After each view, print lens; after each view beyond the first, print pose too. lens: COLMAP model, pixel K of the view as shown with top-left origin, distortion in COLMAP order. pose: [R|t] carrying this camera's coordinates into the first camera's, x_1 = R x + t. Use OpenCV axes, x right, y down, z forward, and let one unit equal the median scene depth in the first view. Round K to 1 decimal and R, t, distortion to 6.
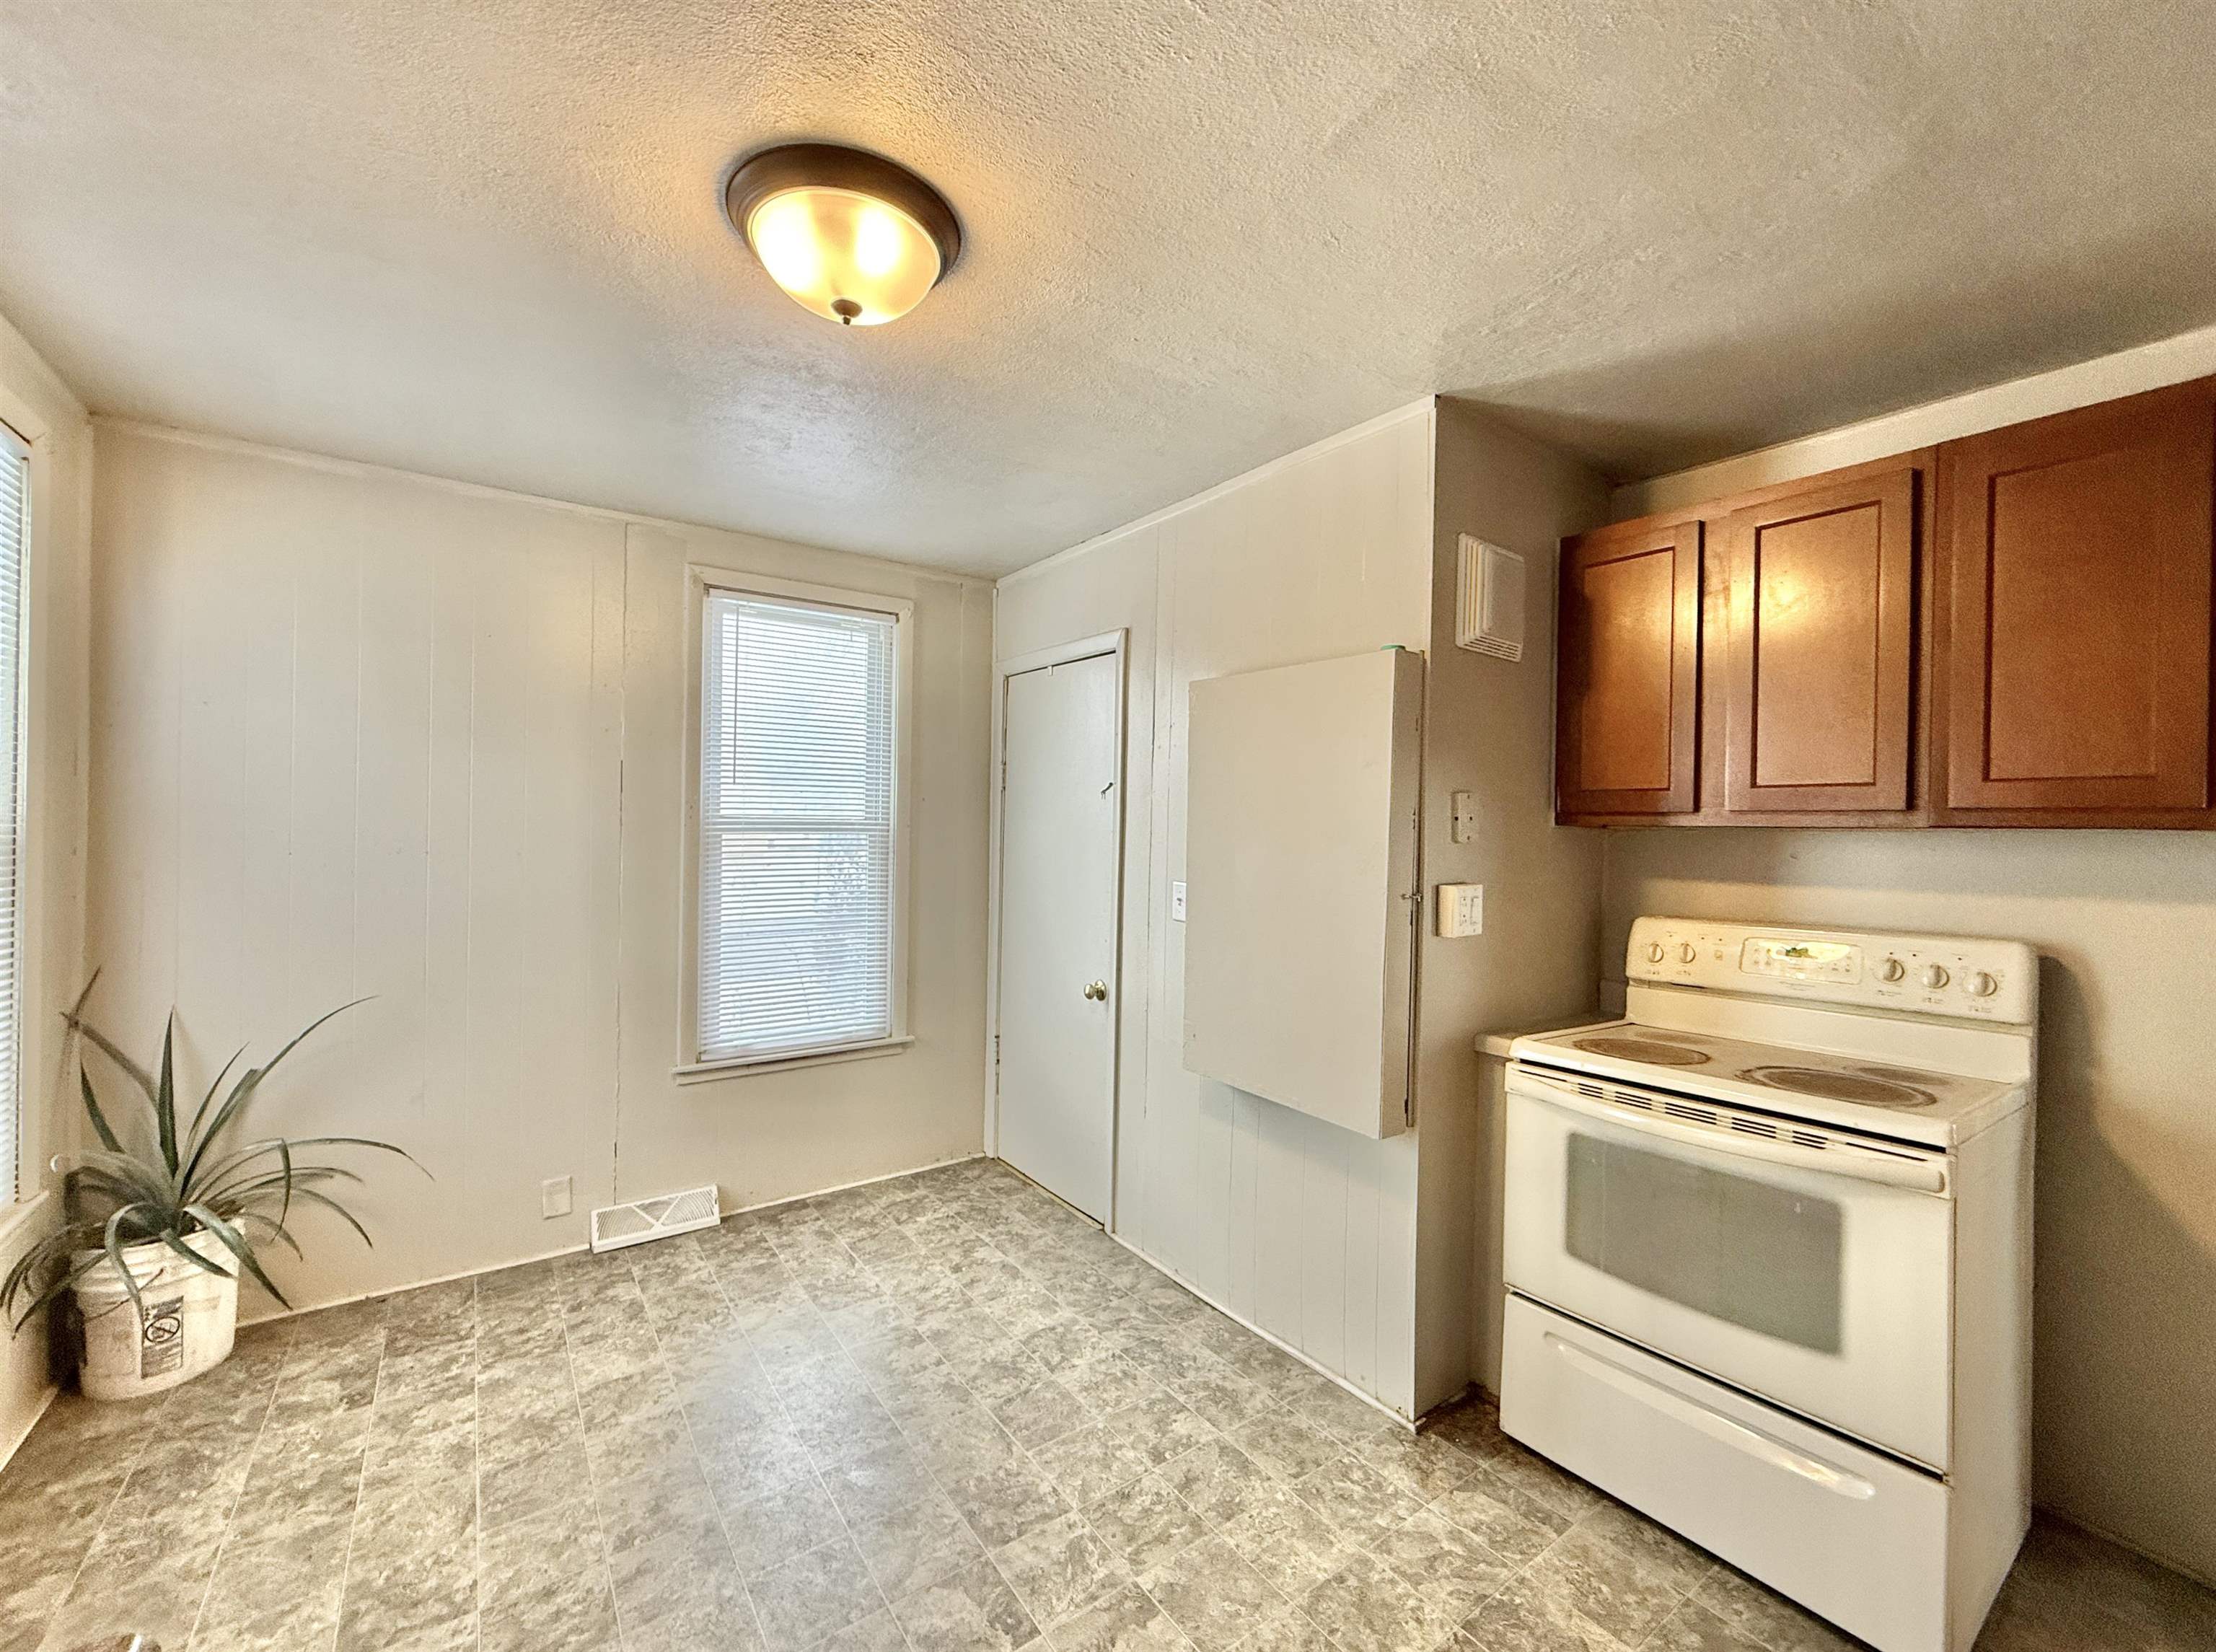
lens RADIAL K [[893.7, 0, 1093.4], [0, 893.7, 832.4], [0, 0, 1]] dist [-0.000748, 0.000100]
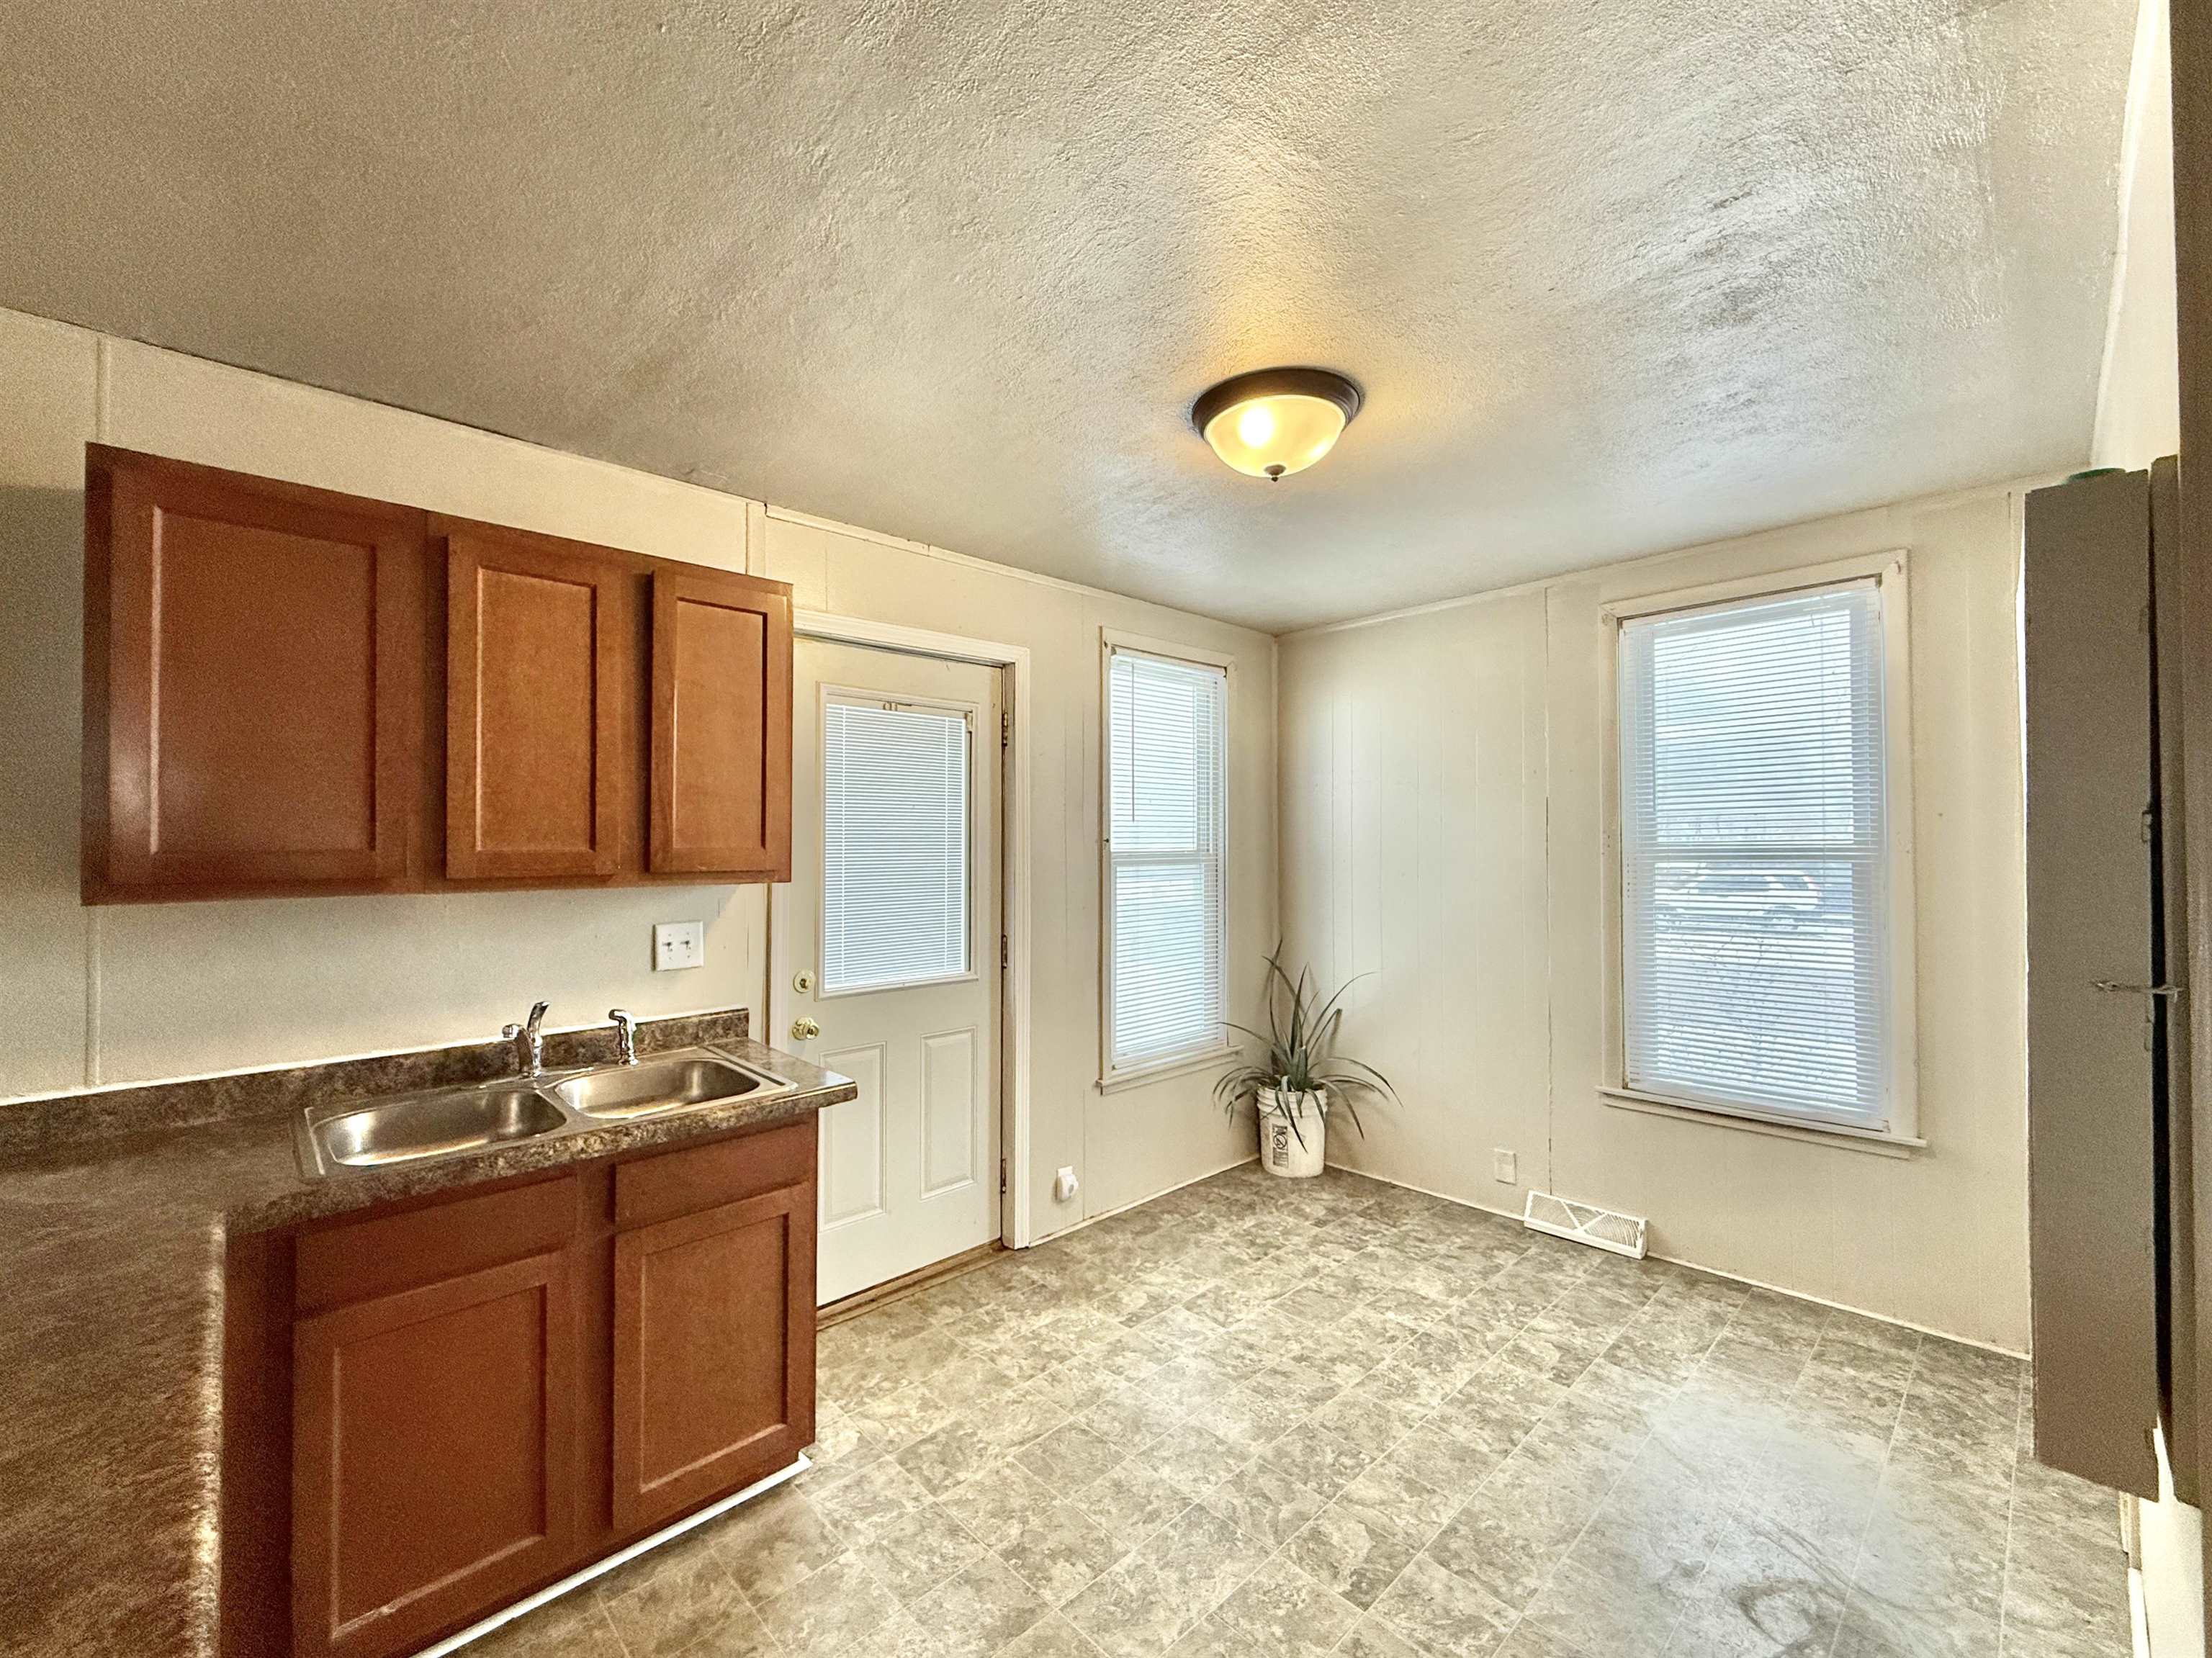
lens RADIAL K [[901.9, 0, 1098.8], [0, 901.9, 830.9], [0, 0, 1]] dist [-0.000597, 0.000218]
pose [[0.151072, -0.037400, -0.987815, 0.615153], [-0.000834, 0.999279, -0.037961, 0.006643], [0.988522, 0.006559, 0.150932, 0.323296]]
